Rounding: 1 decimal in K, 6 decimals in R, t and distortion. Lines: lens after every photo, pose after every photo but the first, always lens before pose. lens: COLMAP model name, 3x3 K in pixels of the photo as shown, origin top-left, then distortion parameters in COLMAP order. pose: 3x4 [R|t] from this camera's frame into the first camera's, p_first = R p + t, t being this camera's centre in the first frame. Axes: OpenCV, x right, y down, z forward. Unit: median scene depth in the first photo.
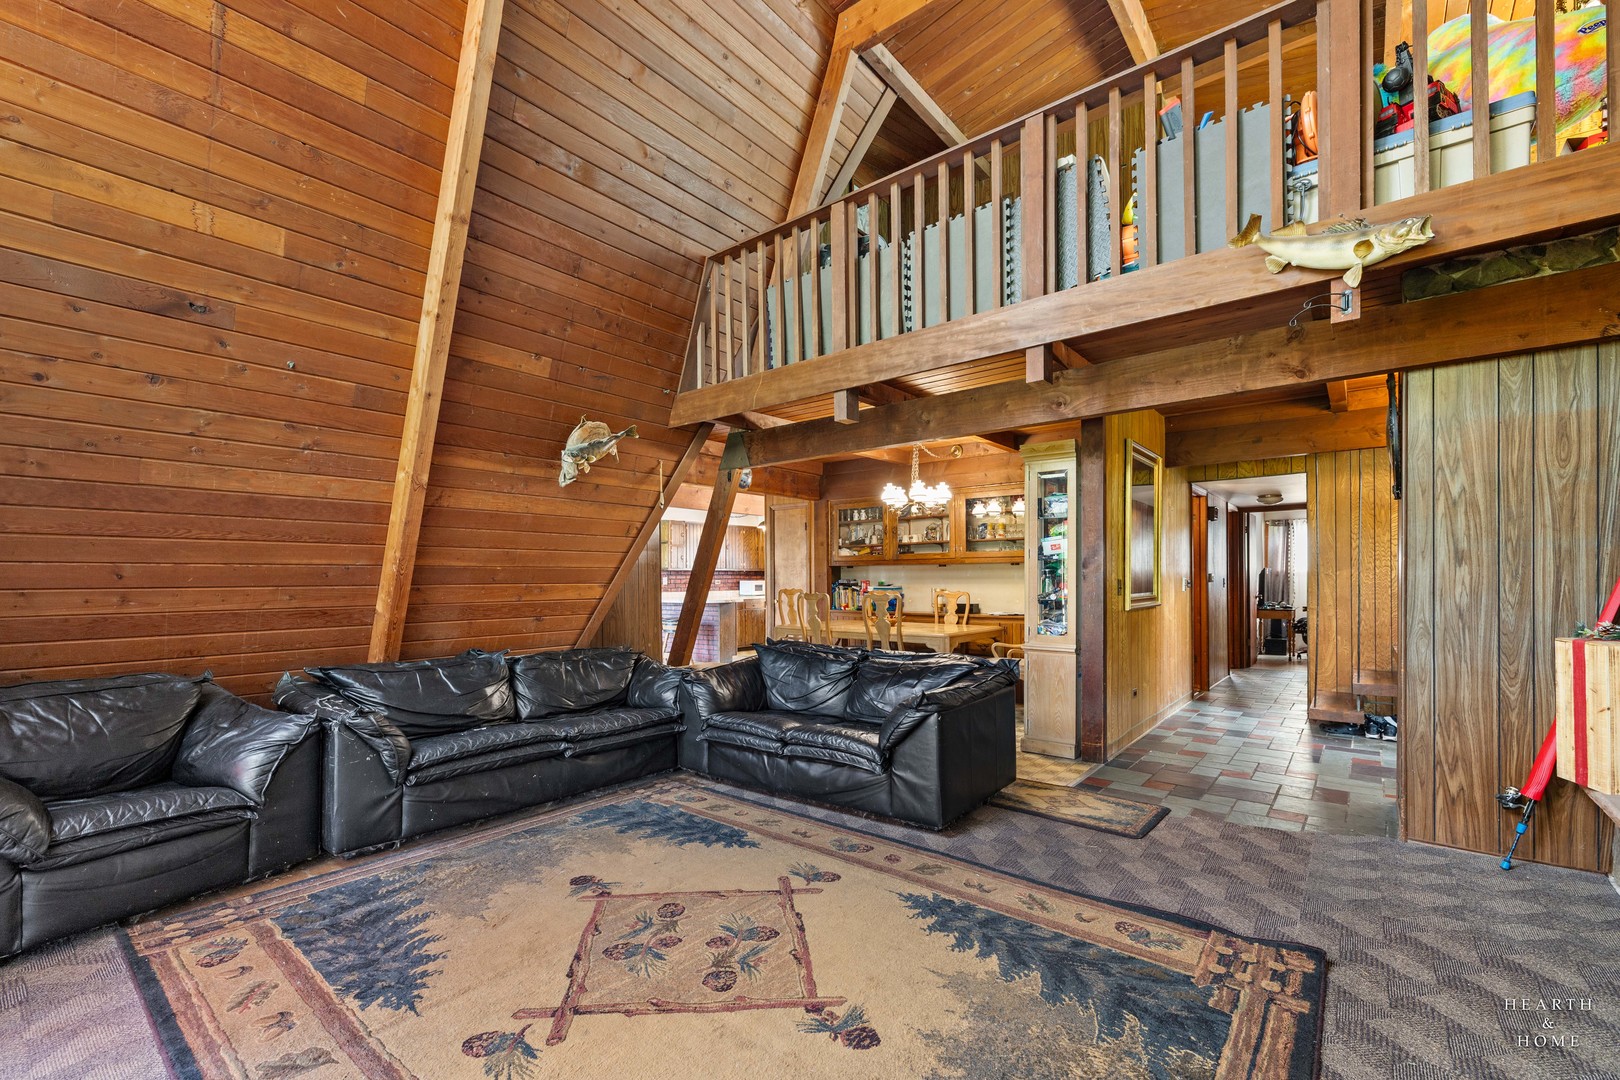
lens RADIAL K [[689.8, 0, 794.8], [0, 689.8, 582.0], [0, 0, 1]] dist [0.003034, 0.000368]
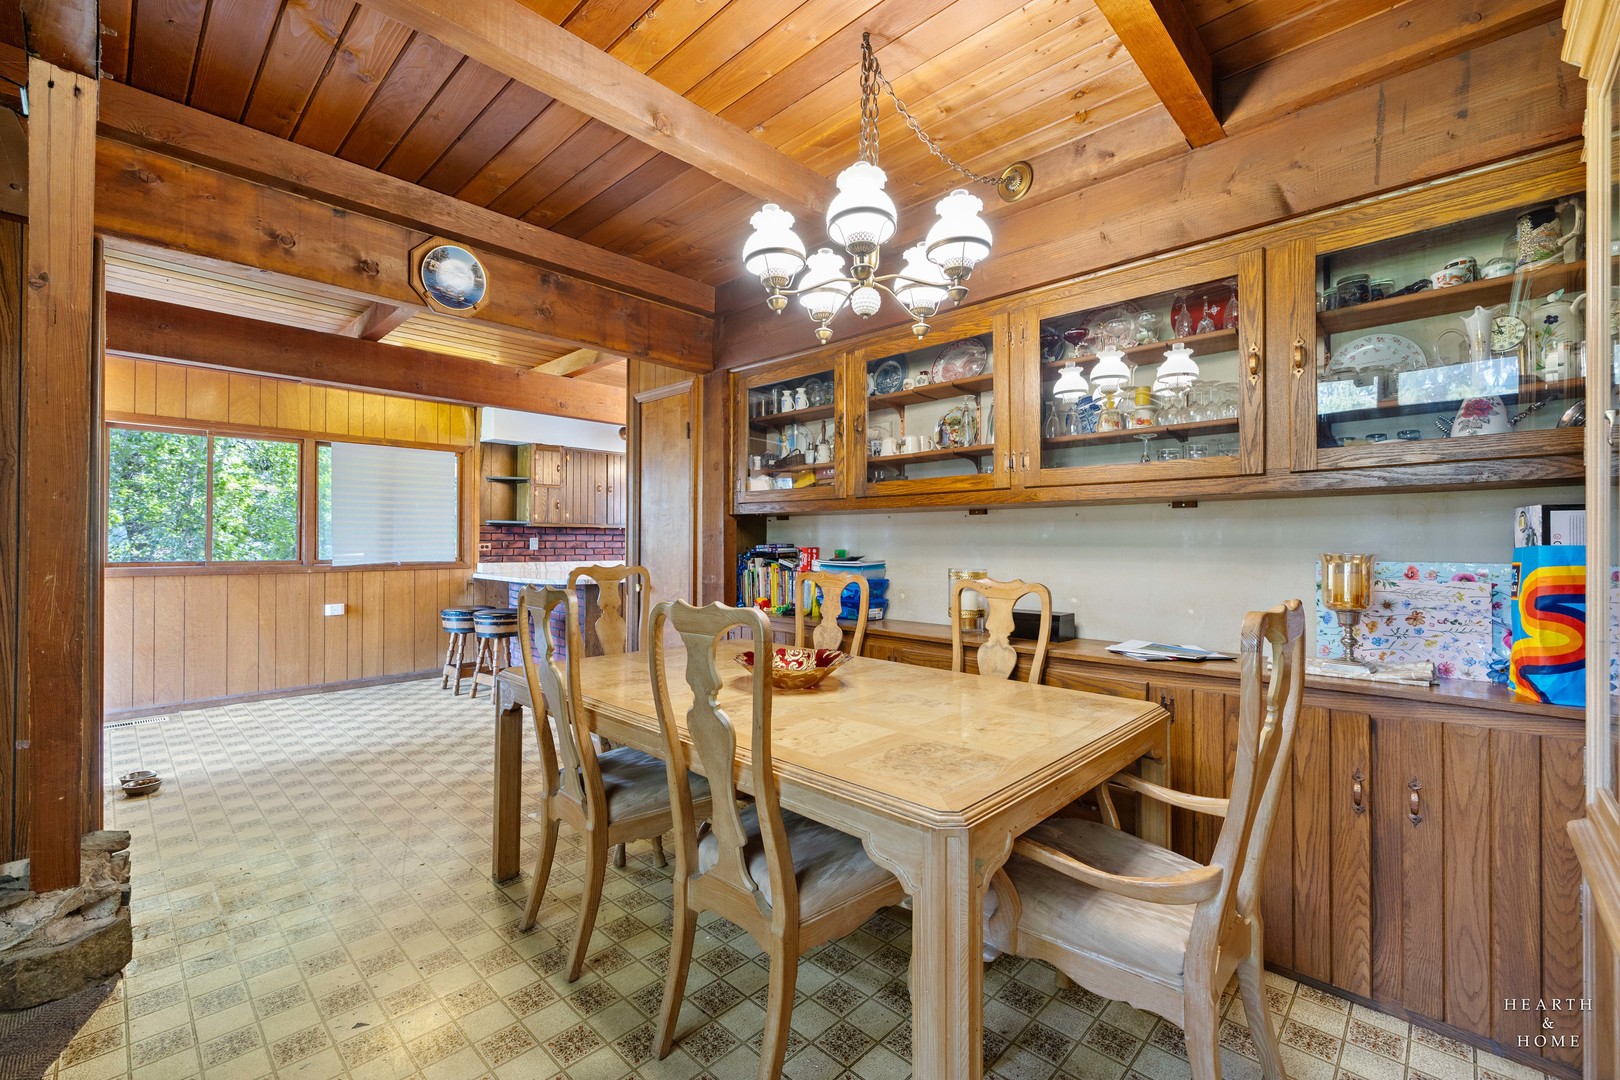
lens RADIAL K [[689.8, 0, 811.1], [0, 689.8, 538.7], [0, 0, 1]] dist [0.003034, 0.000368]
pose [[0.997800, 0.004420, -0.066146, 0.141416], [-0.004706, 0.999980, -0.004165, -0.005846], [0.066126, 0.004467, 0.997801, 0.585724]]
